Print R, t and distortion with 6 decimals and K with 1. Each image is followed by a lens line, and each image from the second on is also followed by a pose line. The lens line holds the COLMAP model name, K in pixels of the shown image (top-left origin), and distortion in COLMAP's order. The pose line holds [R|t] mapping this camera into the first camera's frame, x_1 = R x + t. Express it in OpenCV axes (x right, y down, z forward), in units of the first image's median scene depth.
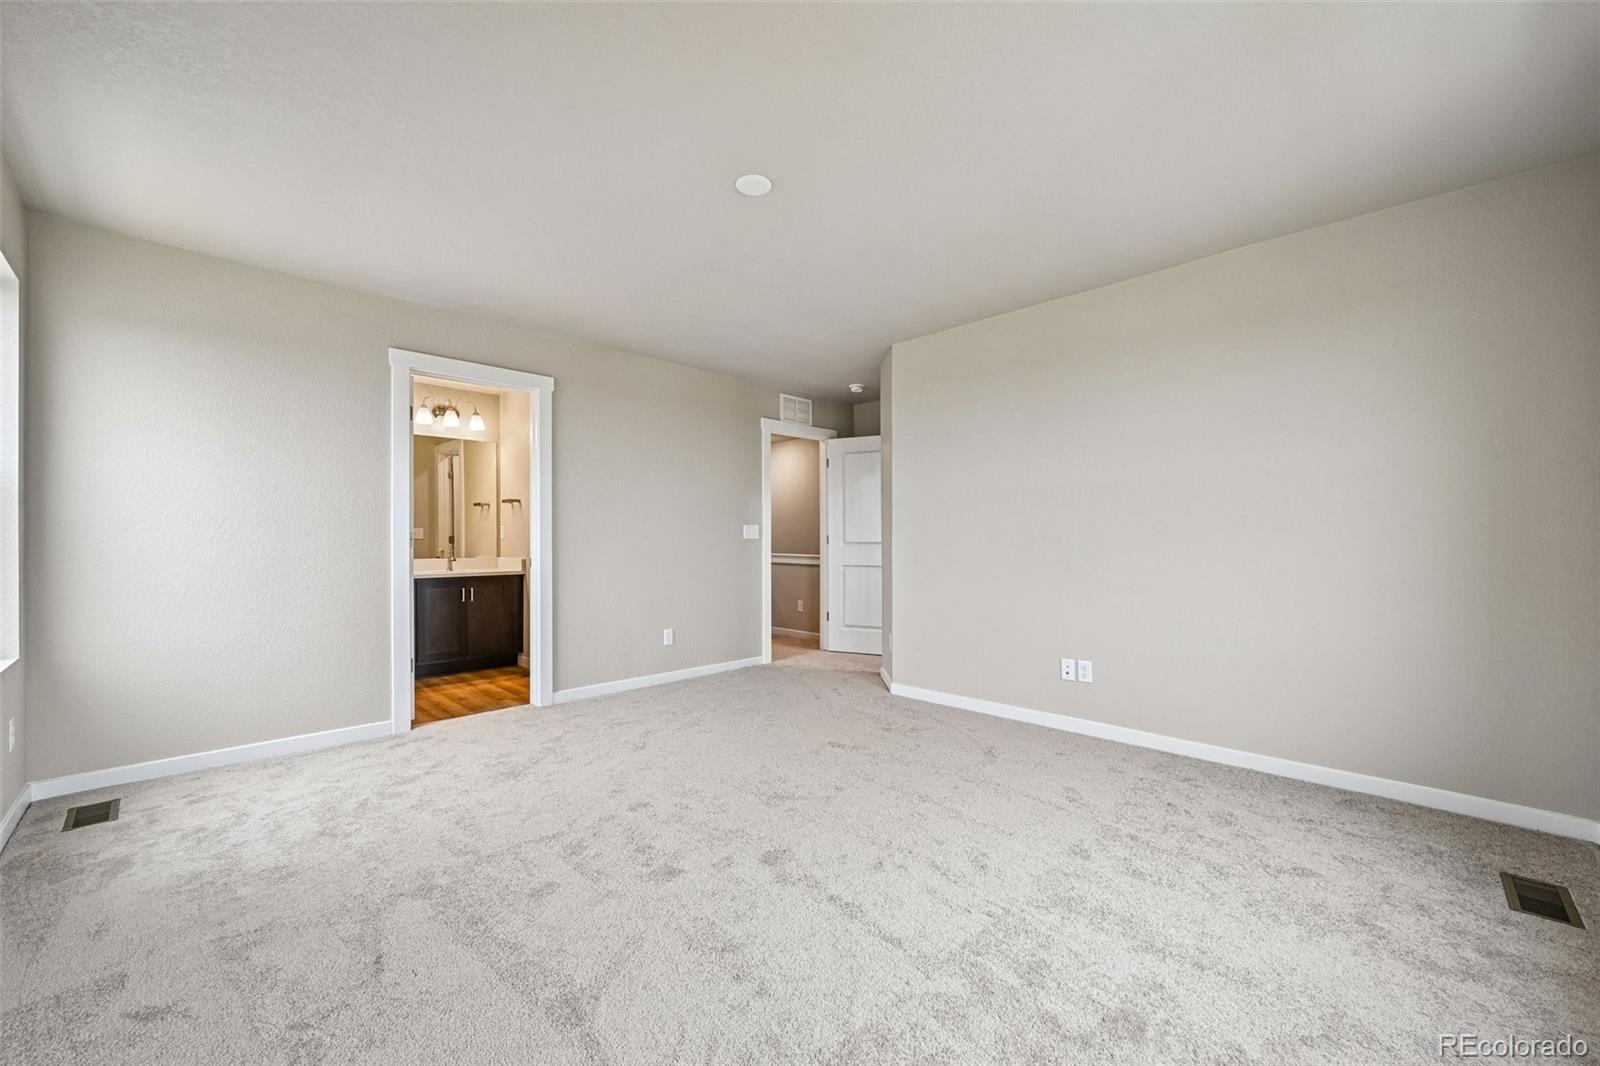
lens RADIAL K [[622.5, 0, 806.7], [0, 622.5, 539.7], [0, 0, 1]] dist [-0.000085, 0.000066]
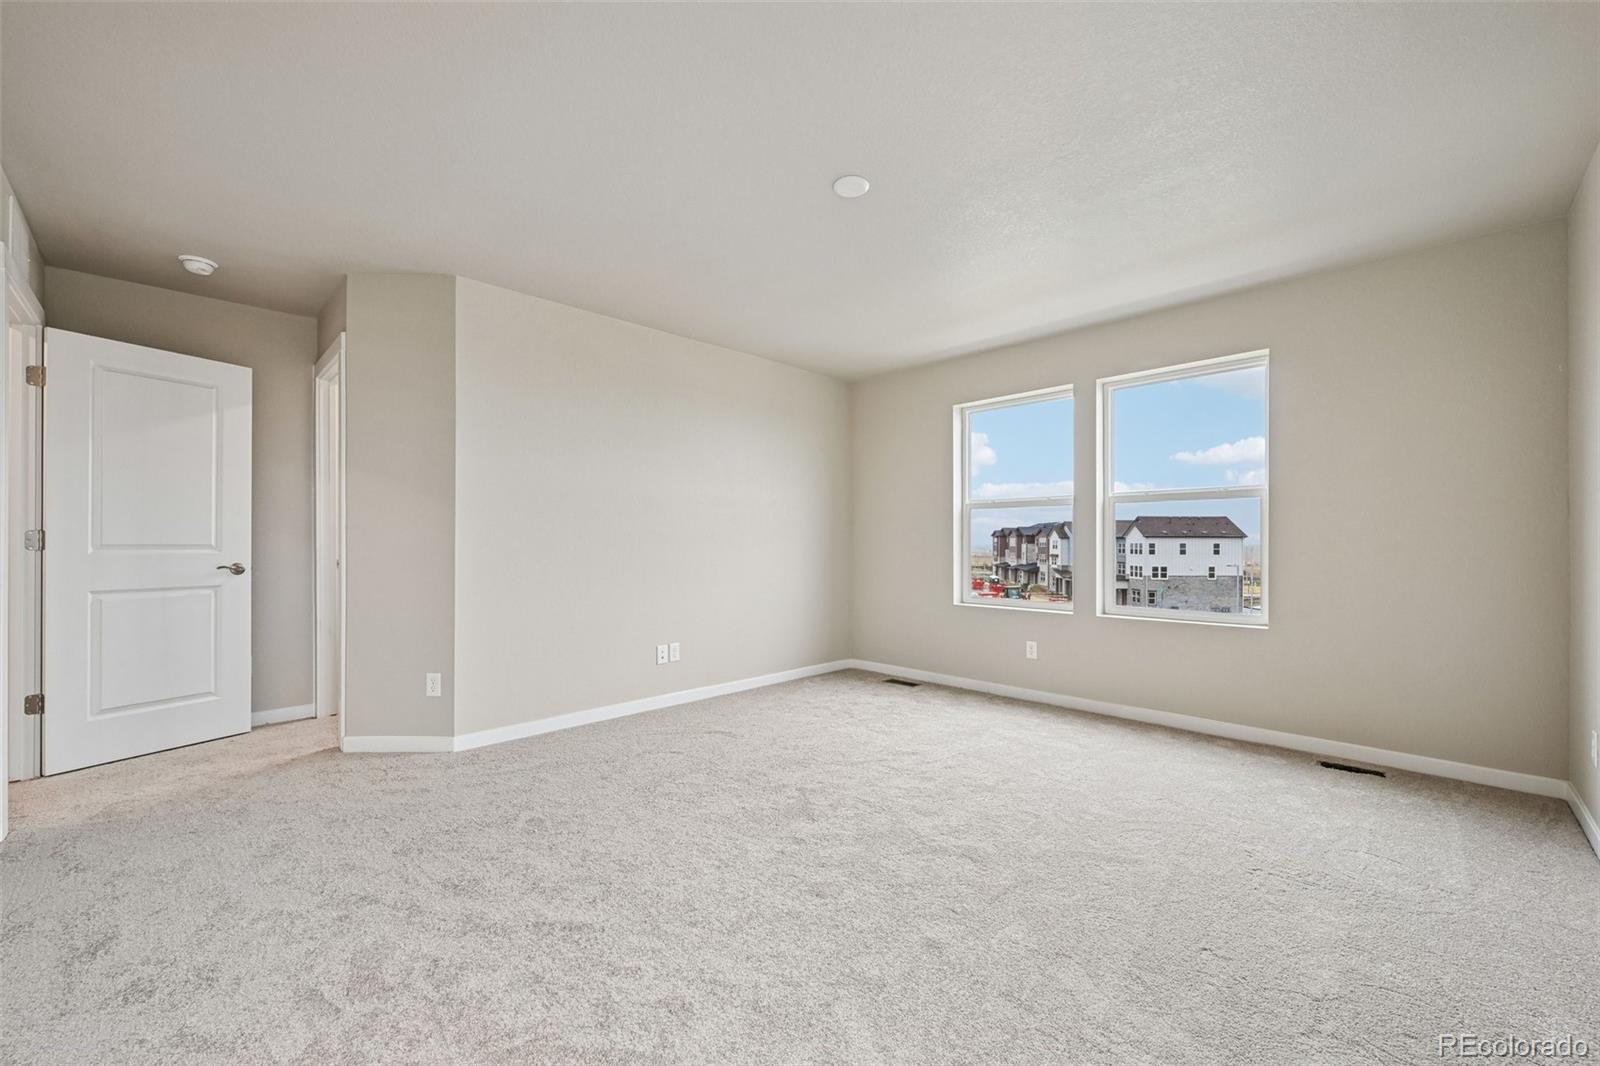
lens RADIAL K [[632.6, 0, 797.9], [0, 632.6, 538.0], [0, 0, 1]] dist [-0.000587, 0.000035]
pose [[0.009651, 0.010421, 0.999899, -0.764232], [-0.002046, 0.999944, -0.010401, 0.004786], [-0.999951, -0.001945, 0.009672, 0.749273]]
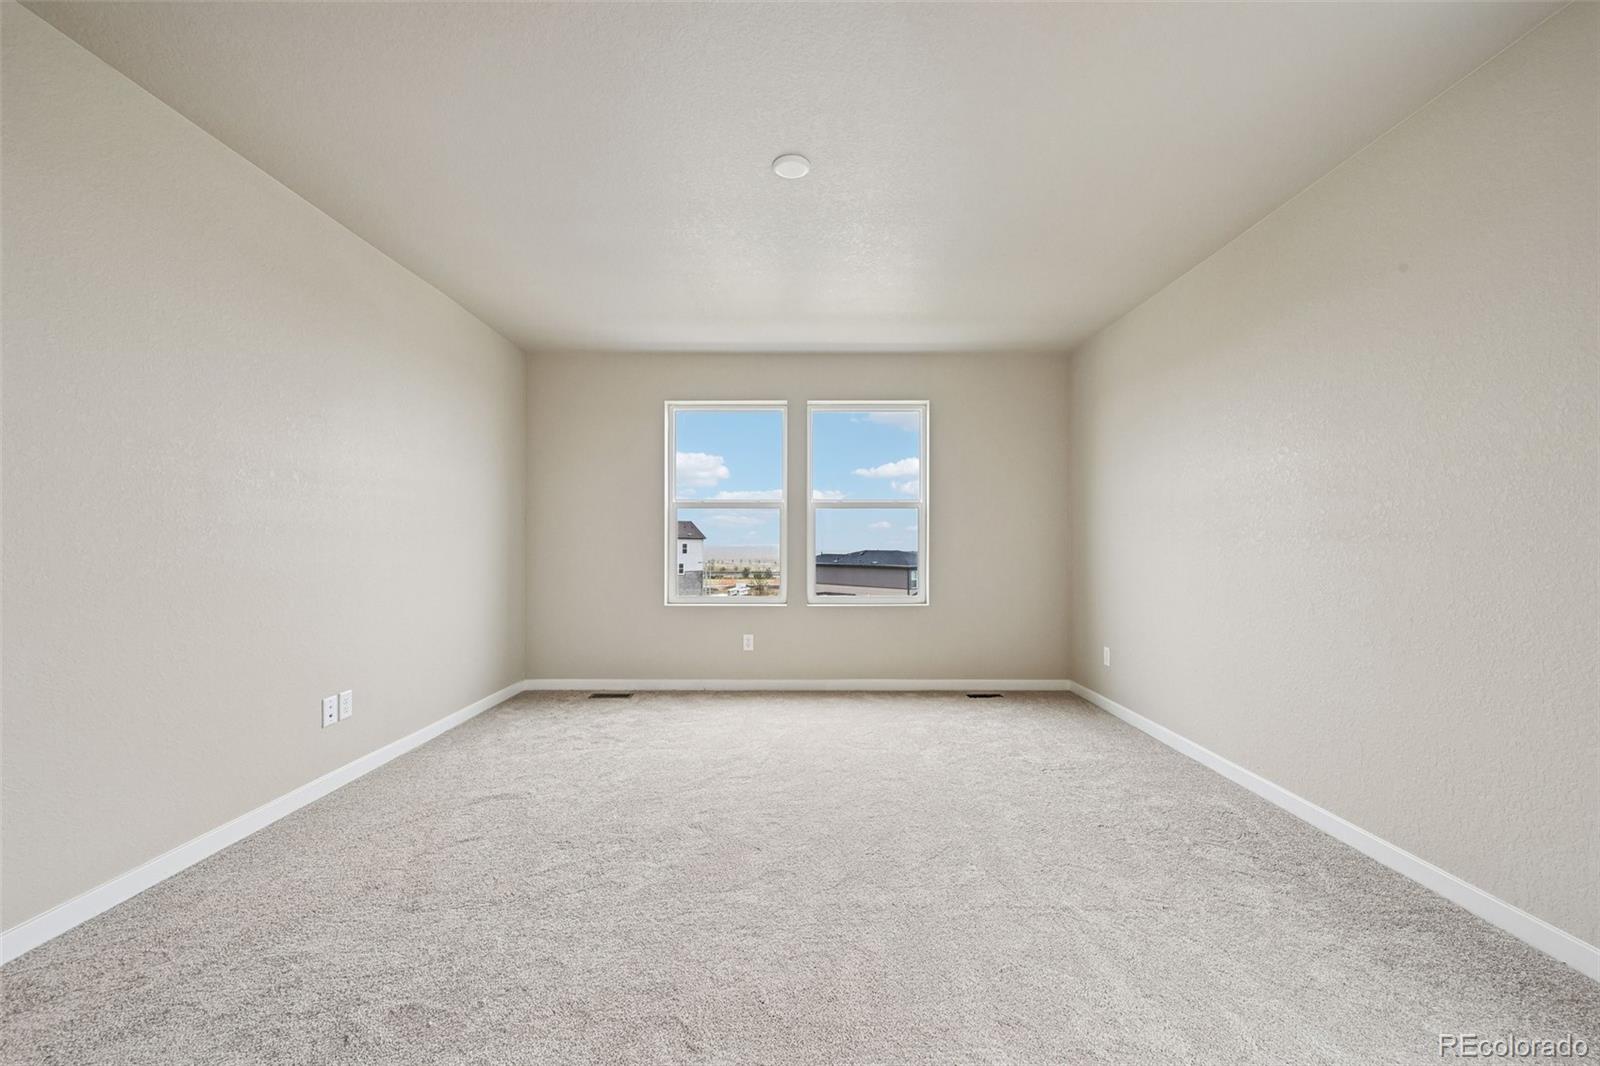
lens RADIAL K [[634.4, 0, 811.1], [0, 634.4, 535.2], [0, 0, 1]] dist [-0.000237, 0.000248]
pose [[-0.708496, 0.011039, 0.705628, -0.545722], [-0.001030, 0.999860, -0.016677, 0.008500], [-0.705714, -0.012542, -0.708386, 1.153062]]
